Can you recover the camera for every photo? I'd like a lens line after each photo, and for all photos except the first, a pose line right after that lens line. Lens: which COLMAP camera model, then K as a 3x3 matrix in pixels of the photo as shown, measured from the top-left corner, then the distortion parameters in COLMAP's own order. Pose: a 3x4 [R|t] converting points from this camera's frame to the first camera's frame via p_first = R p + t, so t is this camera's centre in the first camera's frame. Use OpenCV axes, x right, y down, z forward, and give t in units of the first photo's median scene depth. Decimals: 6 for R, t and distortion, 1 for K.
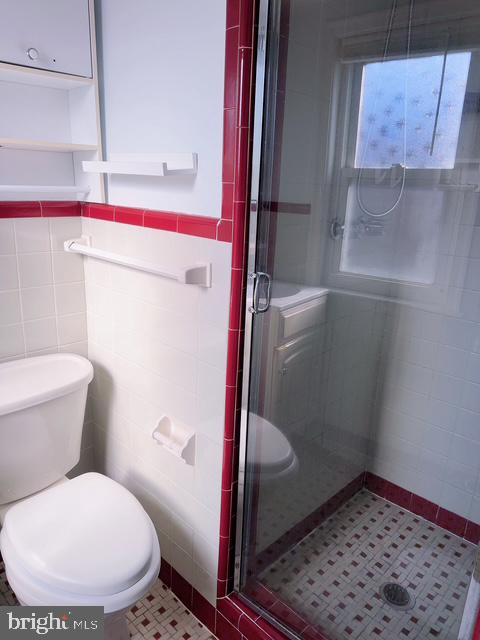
lens RADIAL K [[449.6, 0, 240.0], [0, 449.6, 320.0], [0, 0, 1]] dist [0.081737, -0.118760]
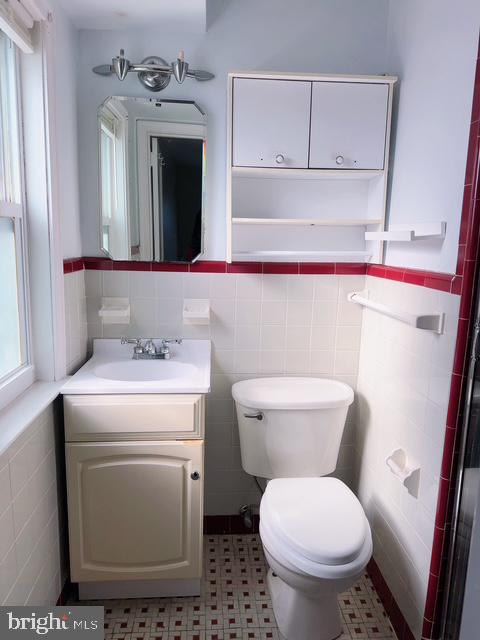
lens RADIAL K [[449.6, 0, 240.0], [0, 449.6, 320.0], [0, 0, 1]] dist [0.081737, -0.118760]
pose [[0.754884, 0.086869, -0.650080, 0.238653], [-0.177874, 0.981157, -0.075440, 0.056920], [0.631277, 0.172581, 0.756112, -0.158094]]
